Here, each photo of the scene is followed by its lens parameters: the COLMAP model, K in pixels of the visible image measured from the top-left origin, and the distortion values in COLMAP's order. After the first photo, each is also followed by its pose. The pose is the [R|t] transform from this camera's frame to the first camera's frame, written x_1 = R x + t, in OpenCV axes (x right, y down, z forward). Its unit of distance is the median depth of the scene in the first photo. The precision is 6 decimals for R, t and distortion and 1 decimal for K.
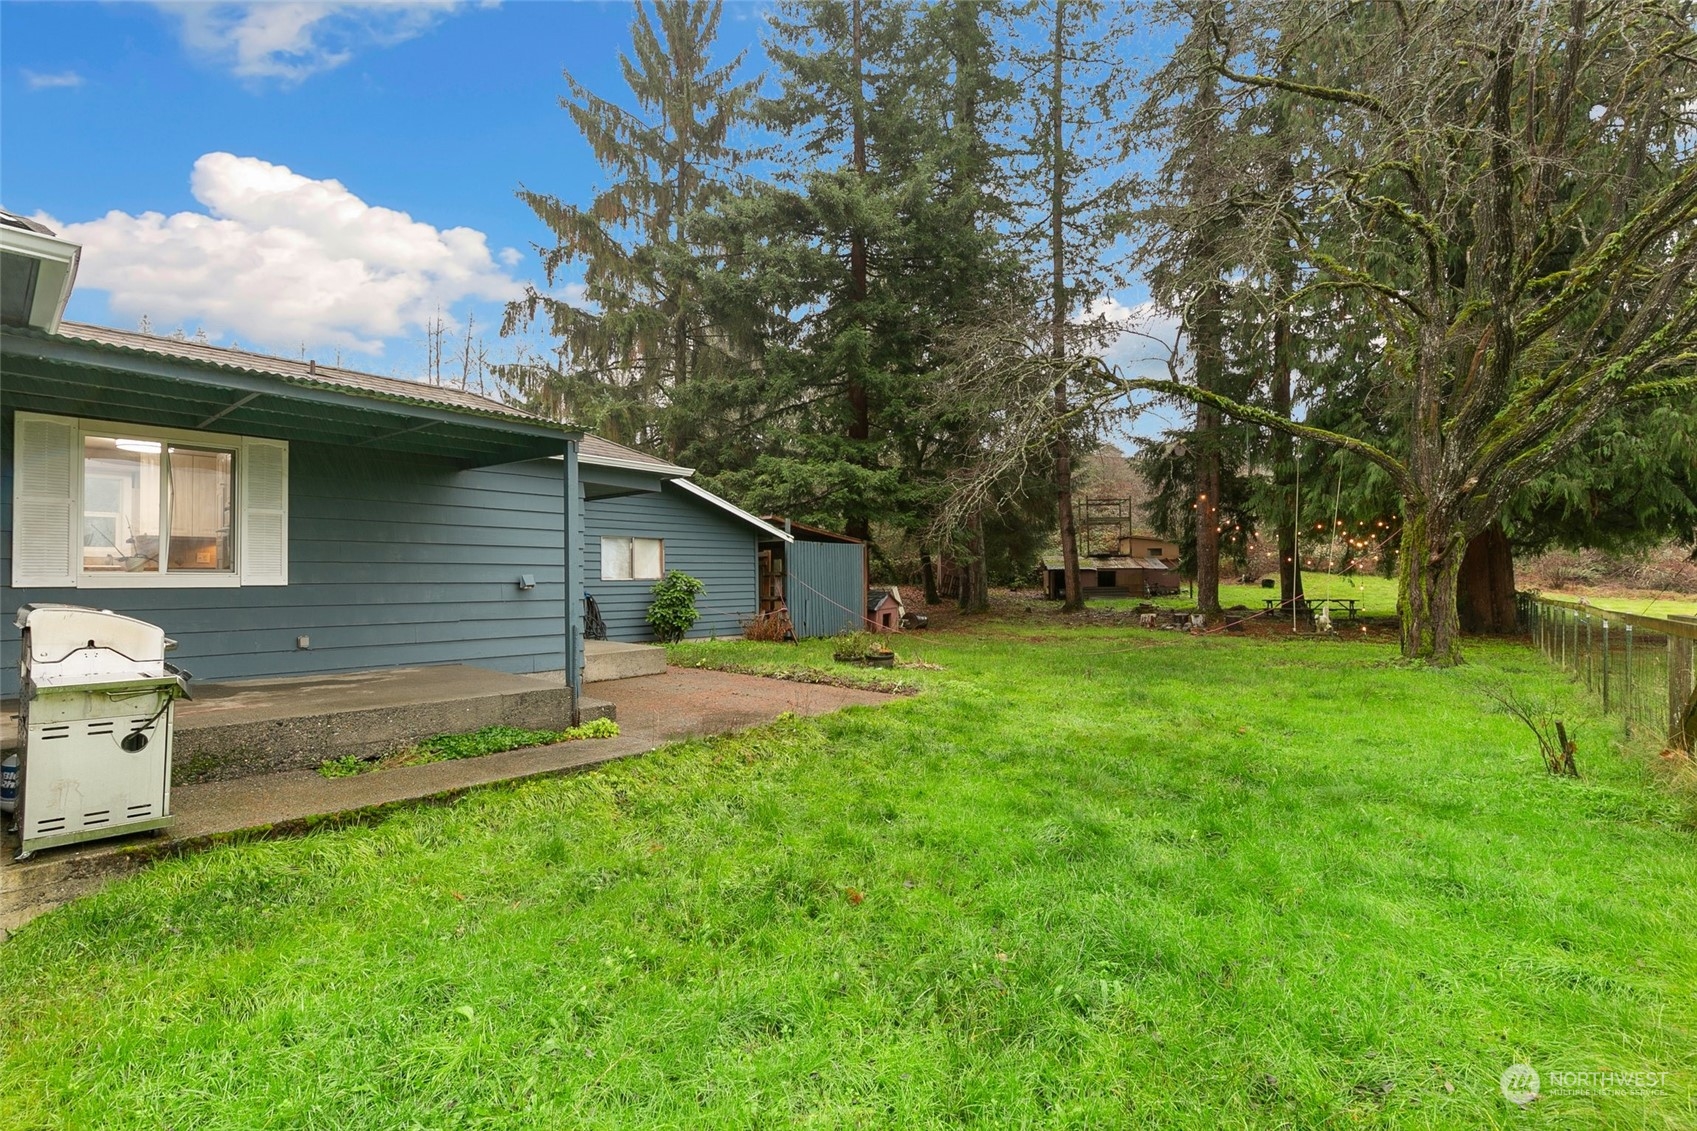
lens RADIAL K [[779.3, 0, 848.5], [0, 779.3, 565.5], [0, 0, 1]] dist [0.000814, 0.000251]
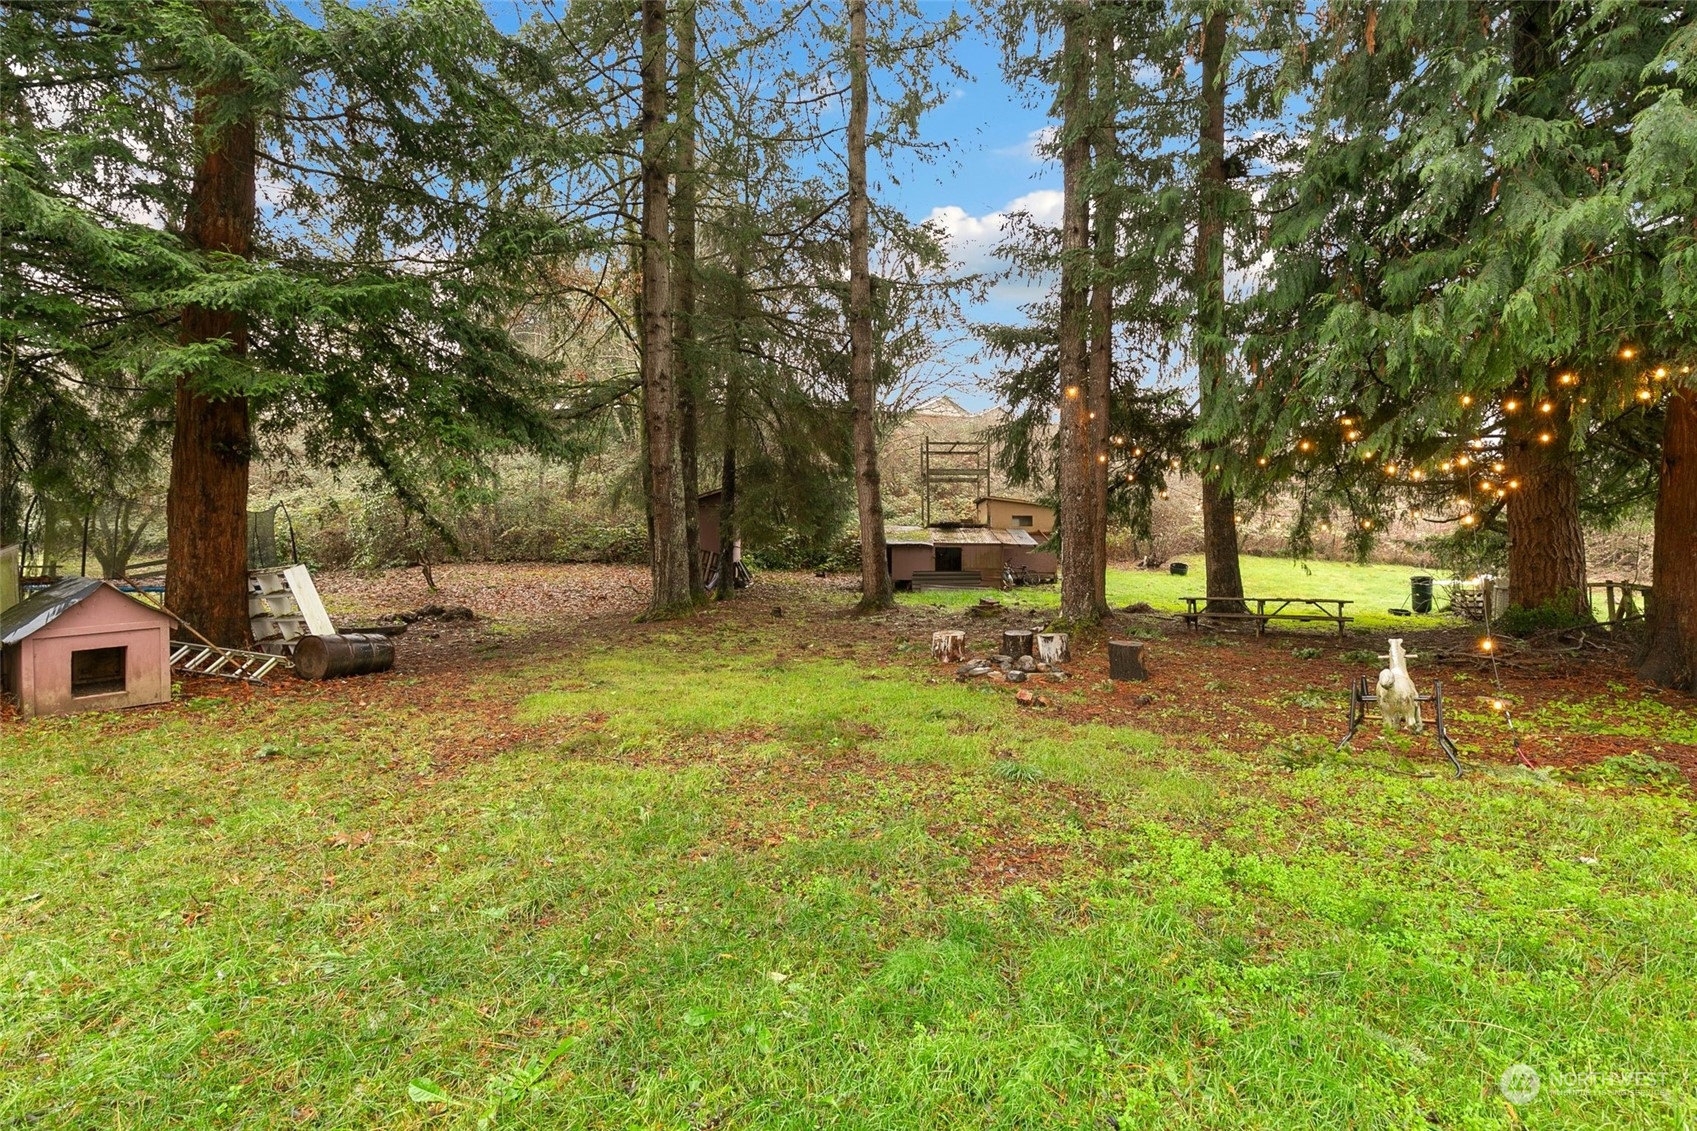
lens RADIAL K [[781.6, 0, 848.5], [0, 781.6, 565.5], [0, 0, 1]] dist [-0.000138, 0.000060]
pose [[0.994032, 0.009732, 0.108652, 0.202593], [-0.012221, 0.999677, 0.022271, 0.010013], [-0.108400, -0.023466, 0.993830, 0.405389]]
